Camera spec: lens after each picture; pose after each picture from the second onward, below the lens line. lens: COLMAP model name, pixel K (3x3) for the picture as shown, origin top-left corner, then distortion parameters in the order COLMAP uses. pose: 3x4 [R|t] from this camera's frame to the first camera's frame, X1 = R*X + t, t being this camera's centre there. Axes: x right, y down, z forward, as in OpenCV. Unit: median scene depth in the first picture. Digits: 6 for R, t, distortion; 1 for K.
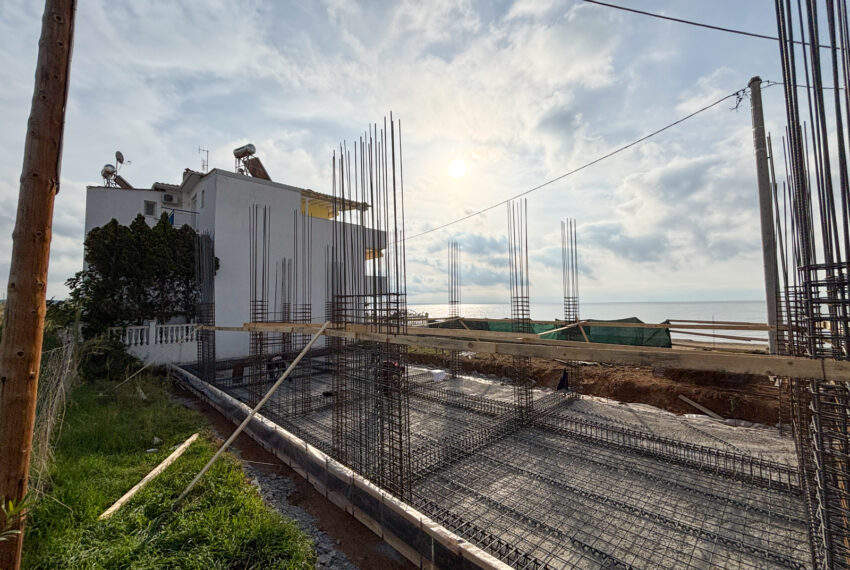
lens RADIAL K [[344.8, 0, 424.3], [0, 344.8, 284.0], [0, 0, 1]] dist [-0.000687, 0.000704]
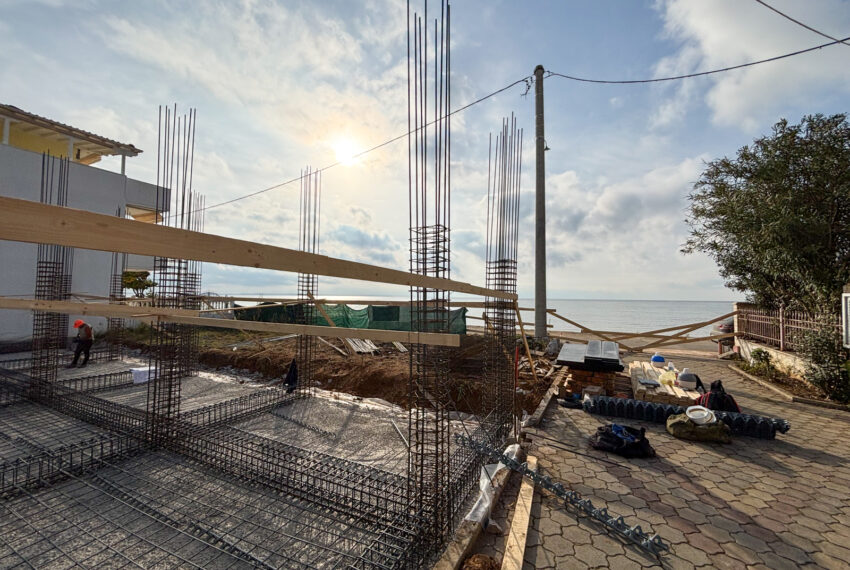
lens RADIAL K [[343.0, 0, 426.1], [0, 343.0, 284.2], [0, 0, 1]] dist [0.000557, 0.000077]
pose [[0.943886, 0.038446, 0.328026, 0.484607], [-0.045285, 0.998886, 0.013234, 0.060413], [-0.327152, -0.027346, 0.944576, 0.201544]]
